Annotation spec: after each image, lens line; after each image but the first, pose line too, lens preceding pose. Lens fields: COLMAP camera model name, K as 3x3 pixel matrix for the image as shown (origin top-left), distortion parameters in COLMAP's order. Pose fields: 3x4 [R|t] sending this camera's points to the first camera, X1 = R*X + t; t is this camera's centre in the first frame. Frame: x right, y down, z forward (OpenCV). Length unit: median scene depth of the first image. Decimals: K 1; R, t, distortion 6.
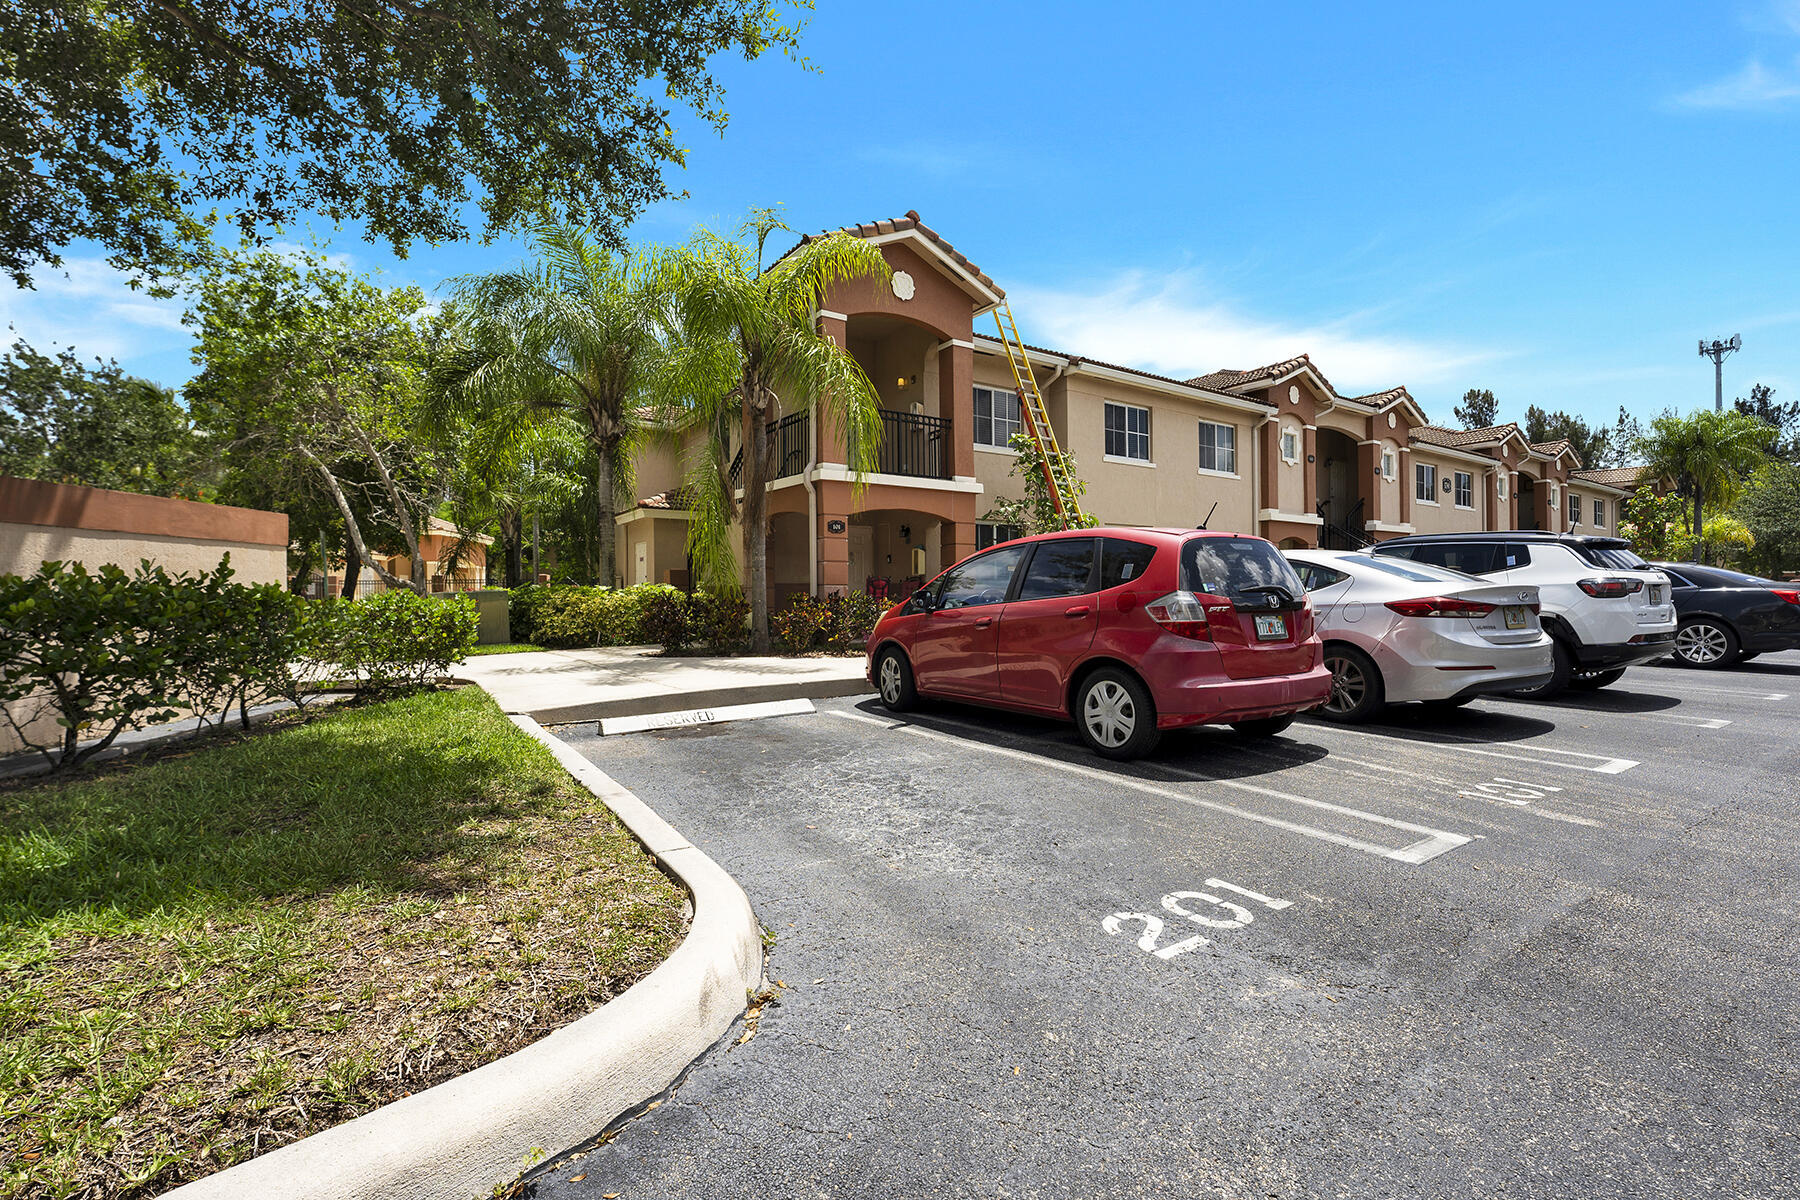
lens RADIAL K [[814.1, 0, 900.7], [0, 814.1, 596.7], [0, 0, 1]] dist [0.001921, 0.000727]
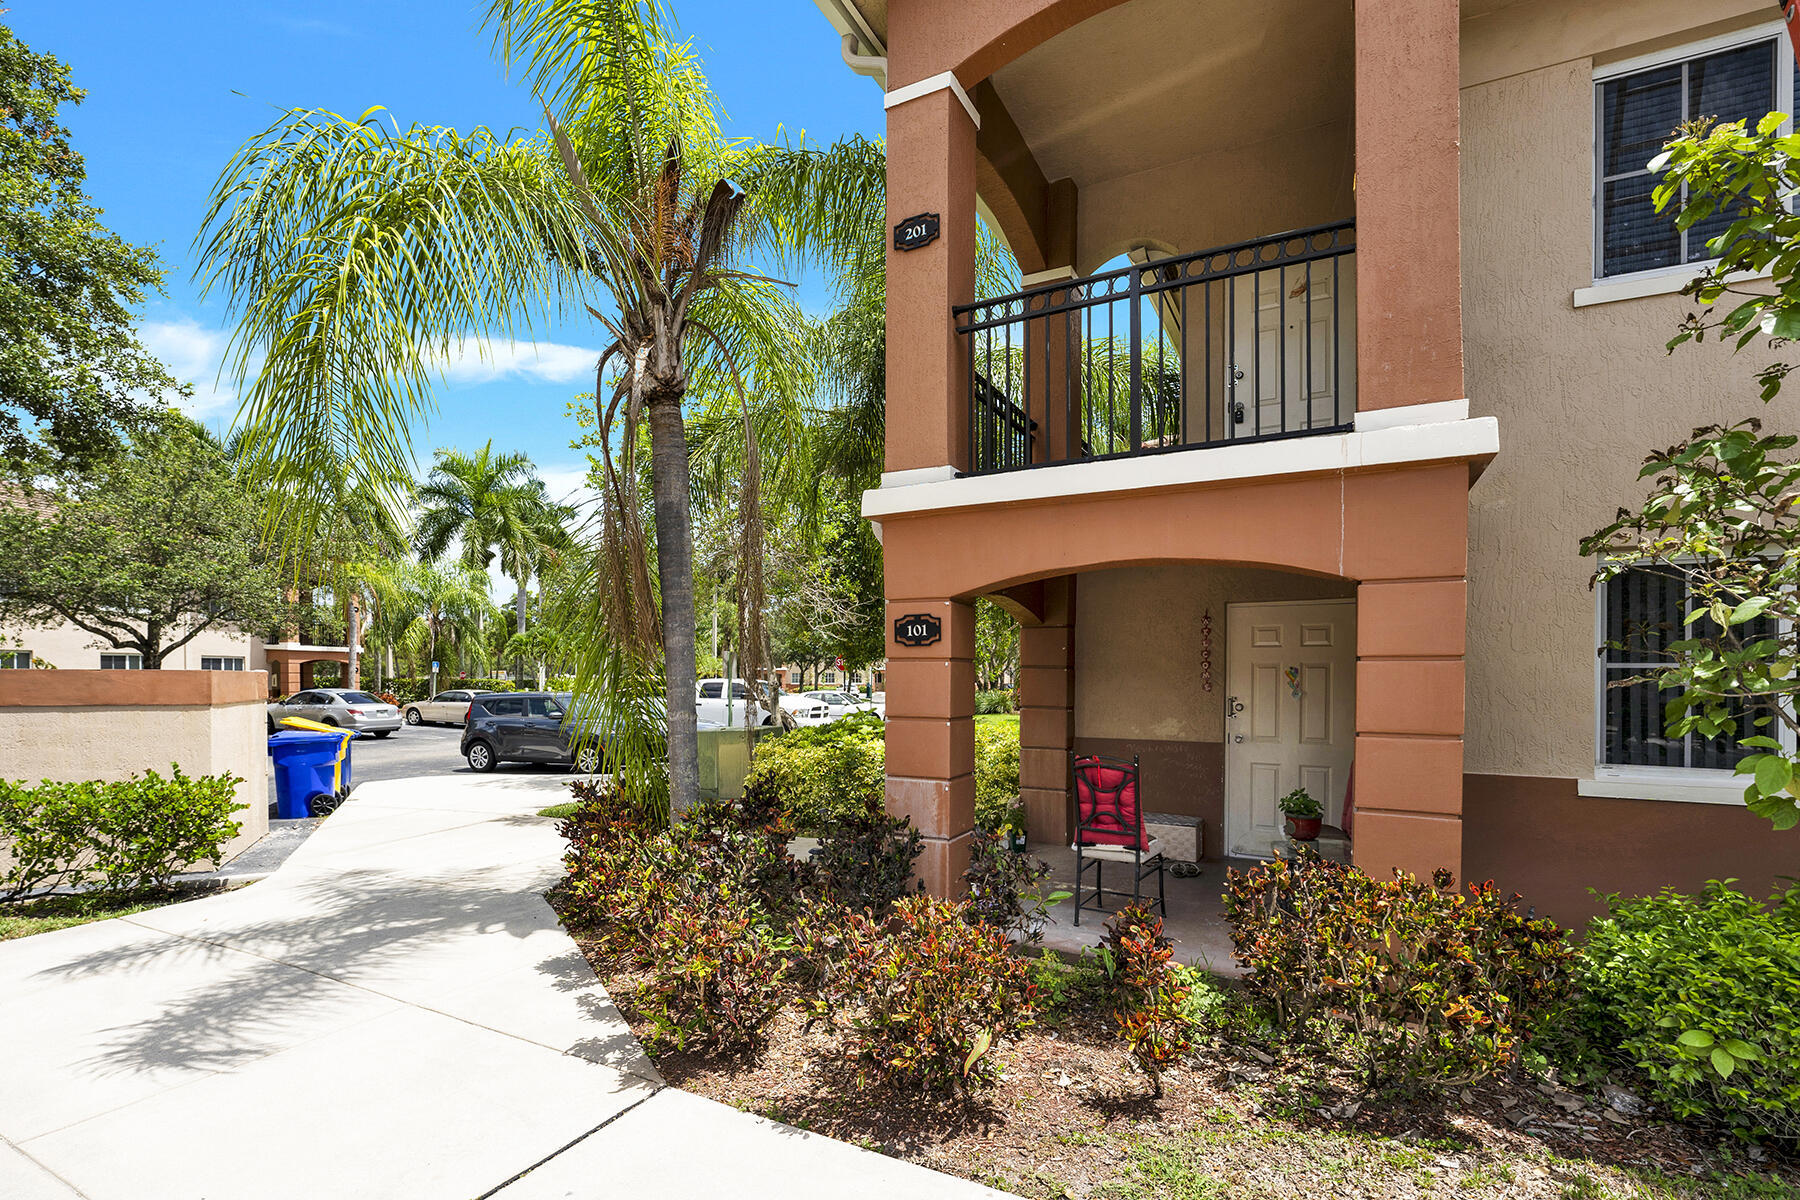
lens RADIAL K [[814.1, 0, 898.5], [0, 814.1, 668.5], [0, 0, 1]] dist [0.001921, 0.000727]
pose [[0.489144, -0.000258, -0.872203, 0.255198], [-0.002157, 0.999997, -0.001506, -0.067021], [0.872200, 0.002618, 0.489142, 0.802311]]
